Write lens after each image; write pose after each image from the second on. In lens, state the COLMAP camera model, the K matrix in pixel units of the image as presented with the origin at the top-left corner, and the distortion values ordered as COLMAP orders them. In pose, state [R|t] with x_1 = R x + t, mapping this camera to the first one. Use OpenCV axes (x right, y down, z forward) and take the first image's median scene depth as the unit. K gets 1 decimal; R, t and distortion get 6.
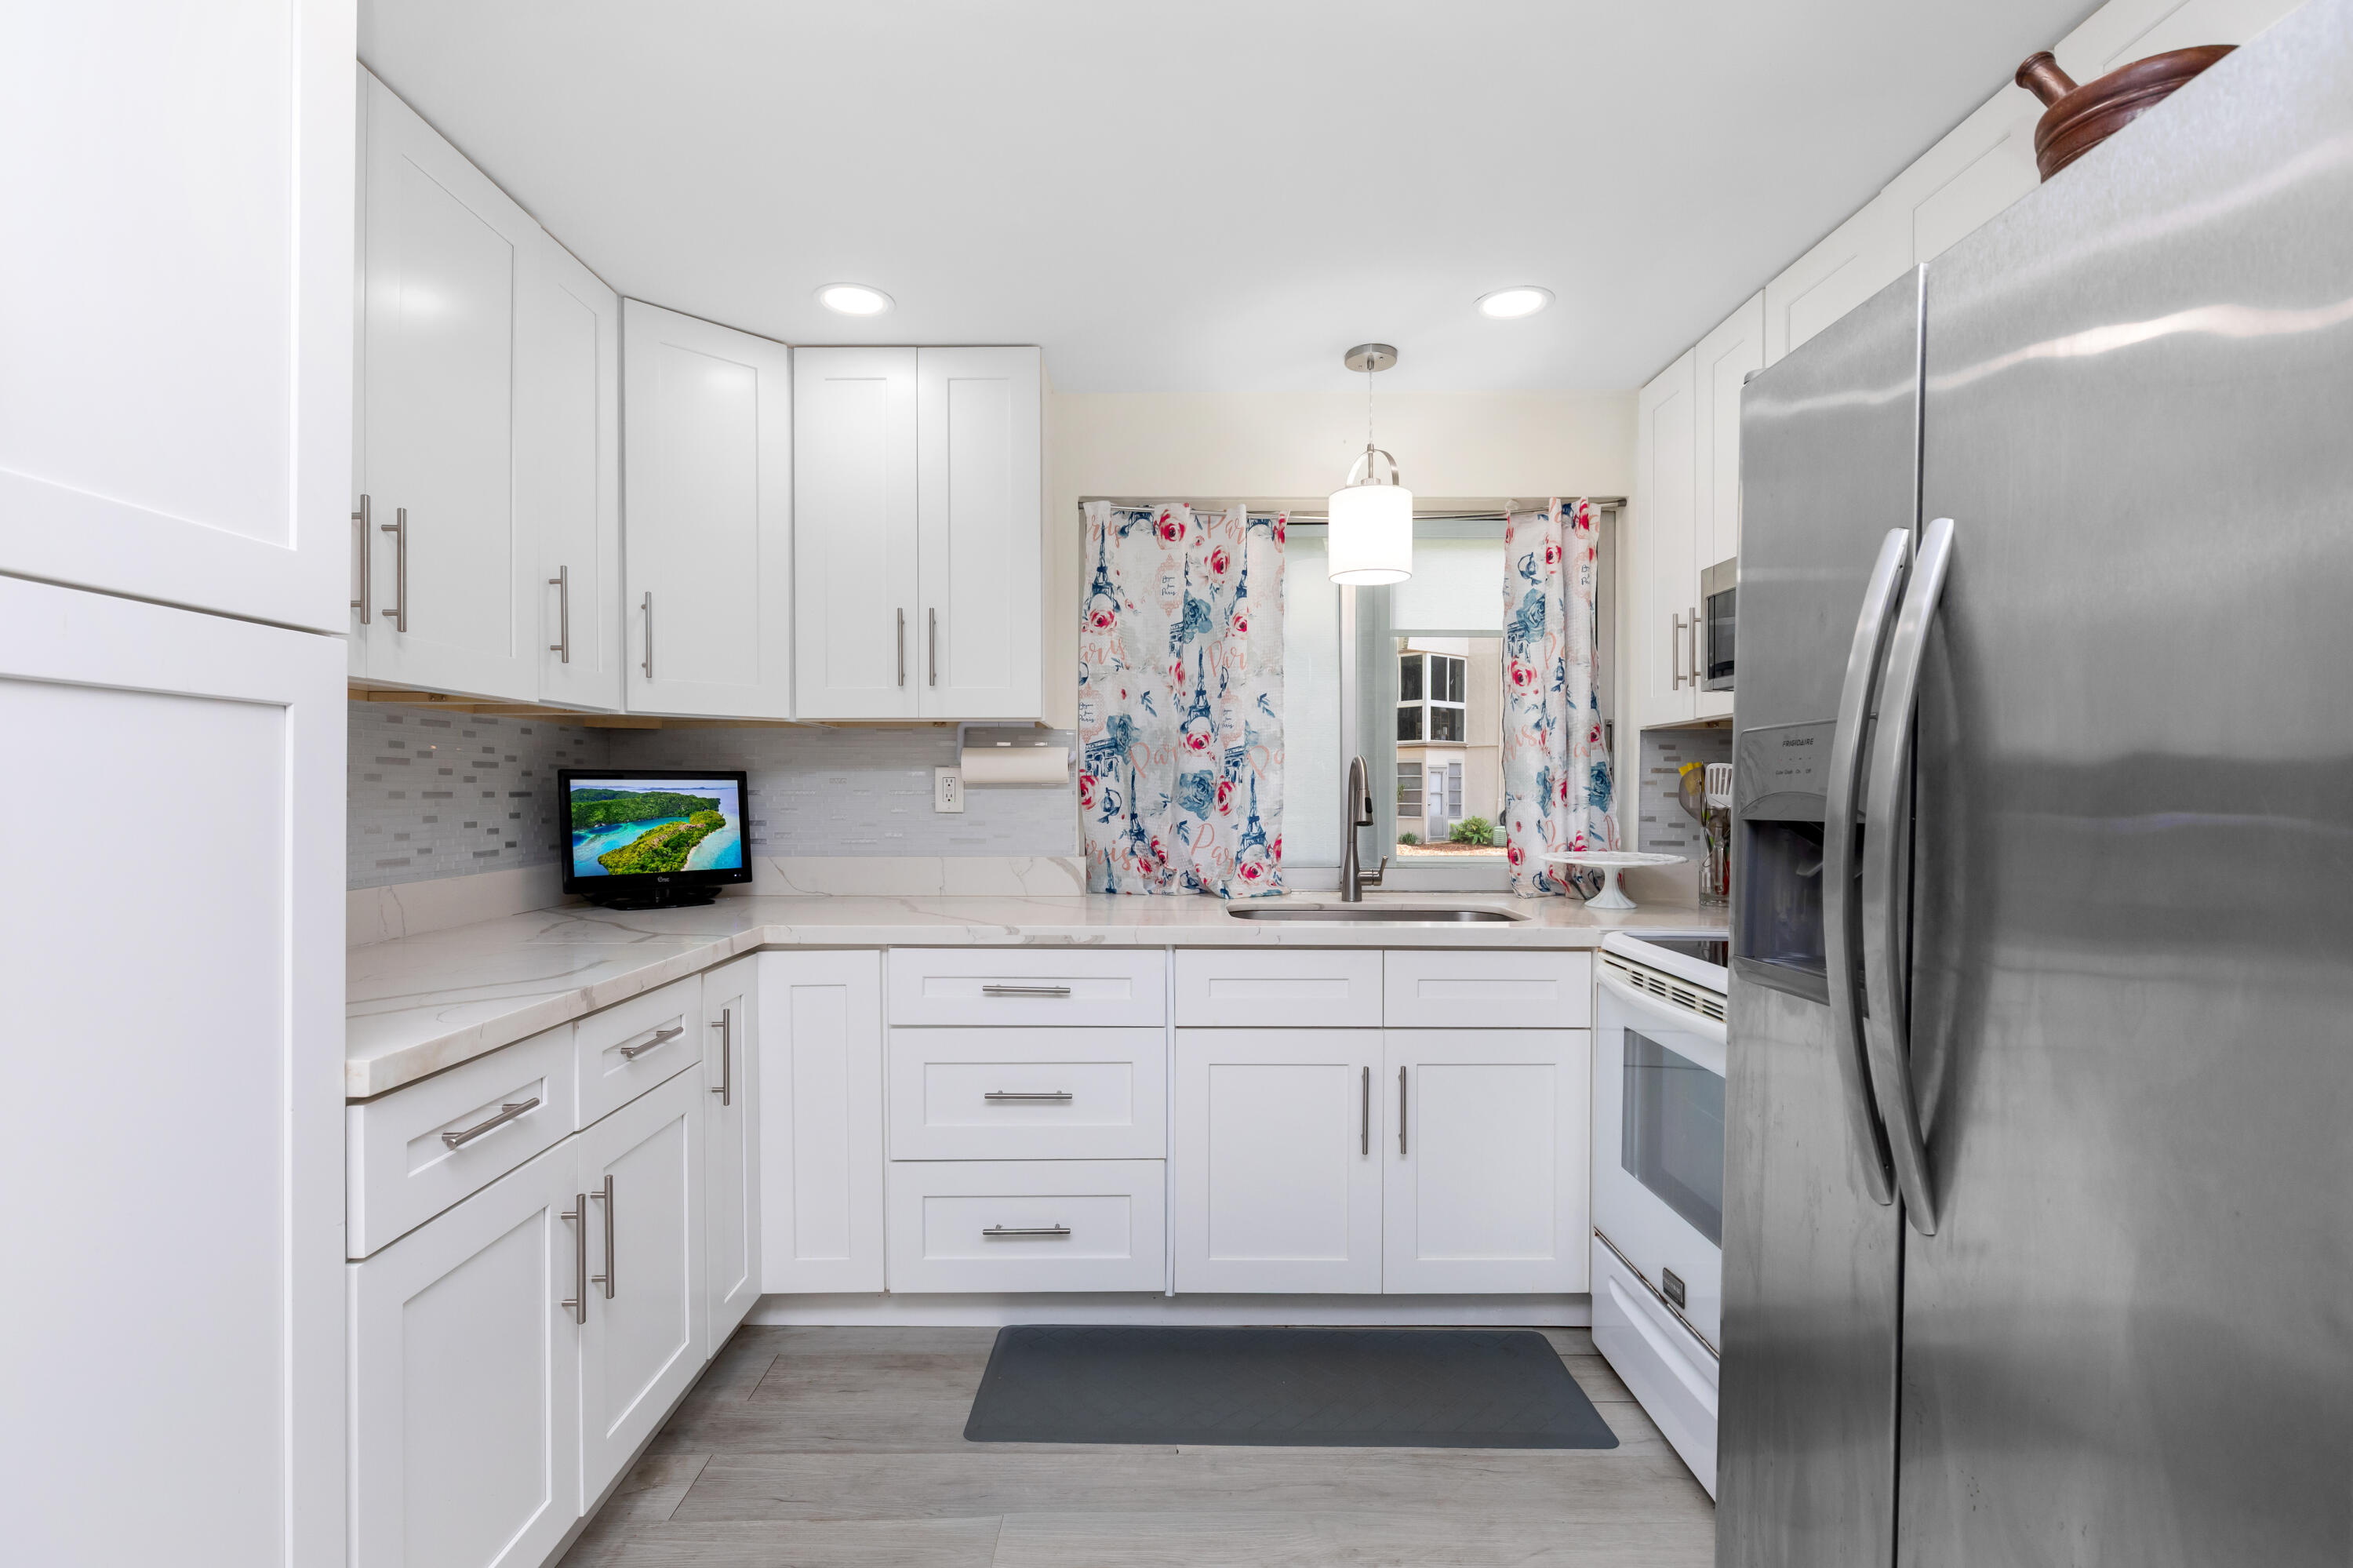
lens RADIAL K [[1097.0, 0, 1159.4], [0, 1097.0, 801.5], [0, 0, 1]] dist [-0.002776, -0.000633]
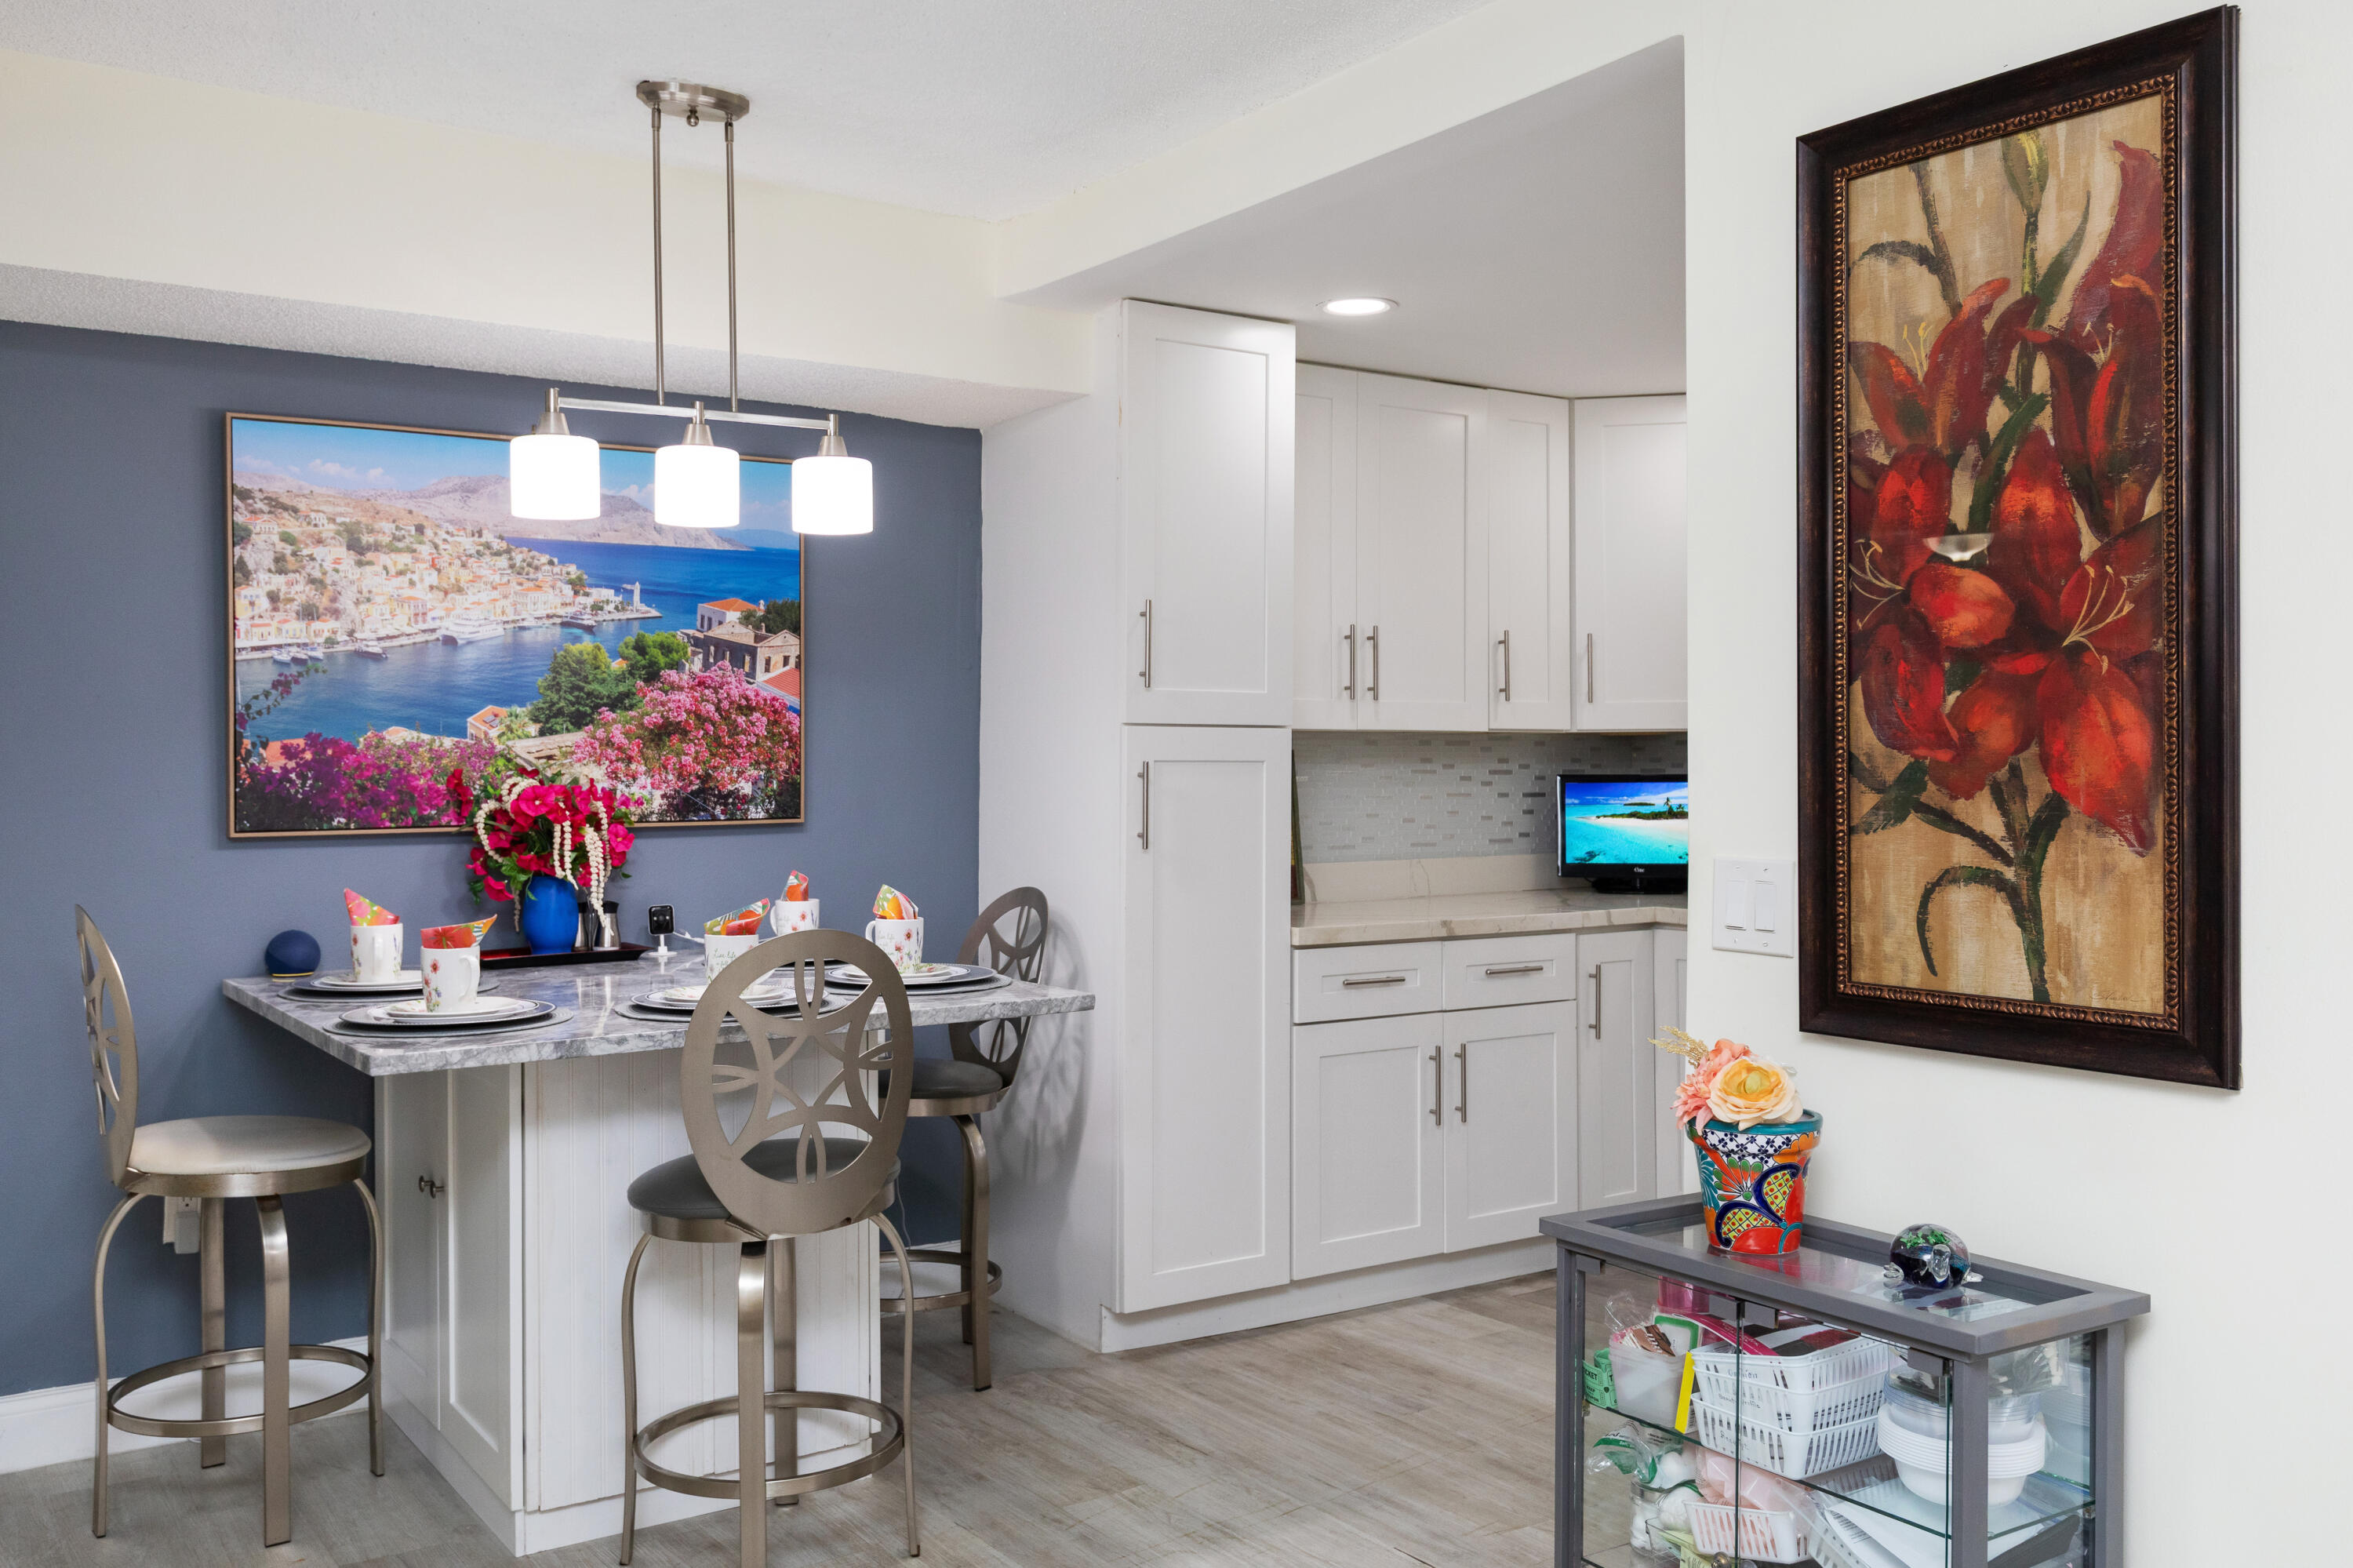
lens RADIAL K [[1967.2, 0, 1126.5], [0, 1967.2, 759.8], [0, 0, 1]] dist [0.003155, -0.004926]
pose [[0.556794, -0.006985, -0.830622, 0.867565], [-0.004199, 0.999928, -0.011224, -0.016410], [0.830640, 0.009737, 0.556724, -0.535506]]
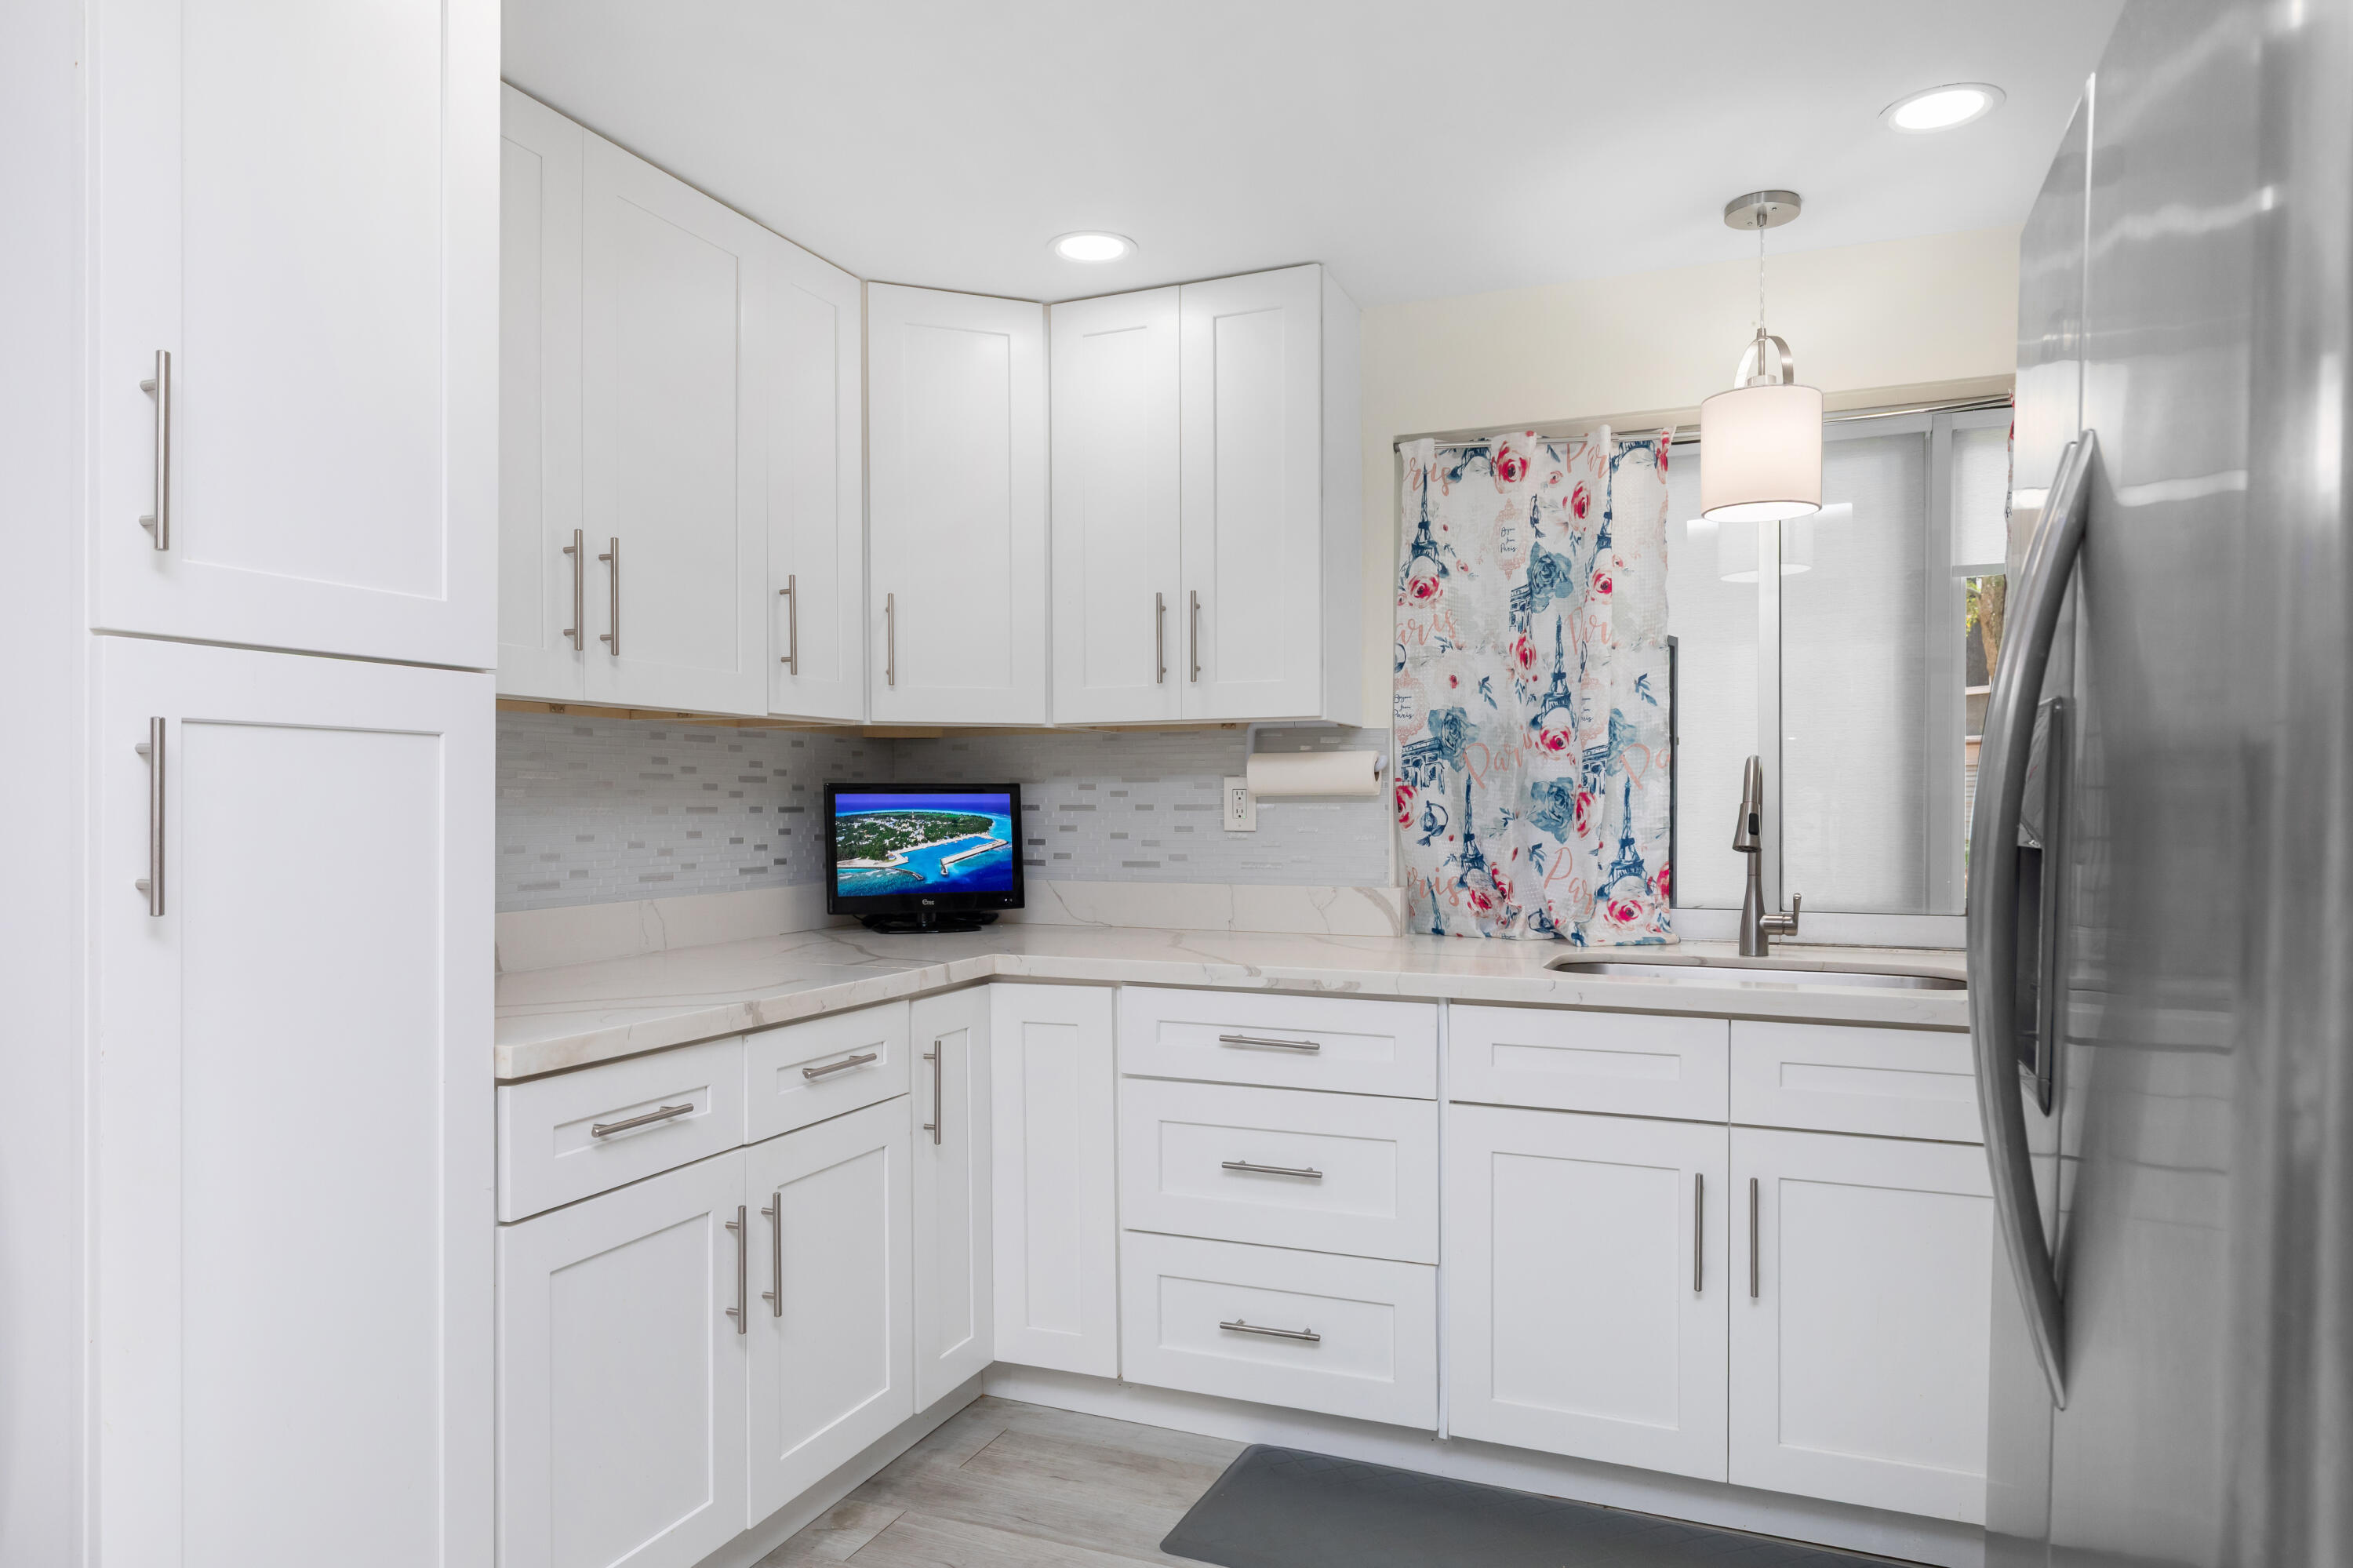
lens RADIAL K [[1468.7, 0, 1160.4], [0, 1468.7, 819.7], [0, 0, 1]] dist [0.005237, 0.000173]
pose [[0.920069, 0.002380, -0.391748, 0.189424], [-0.001763, 0.999997, 0.001936, -0.000622], [0.391751, -0.001091, 0.920070, -0.051165]]
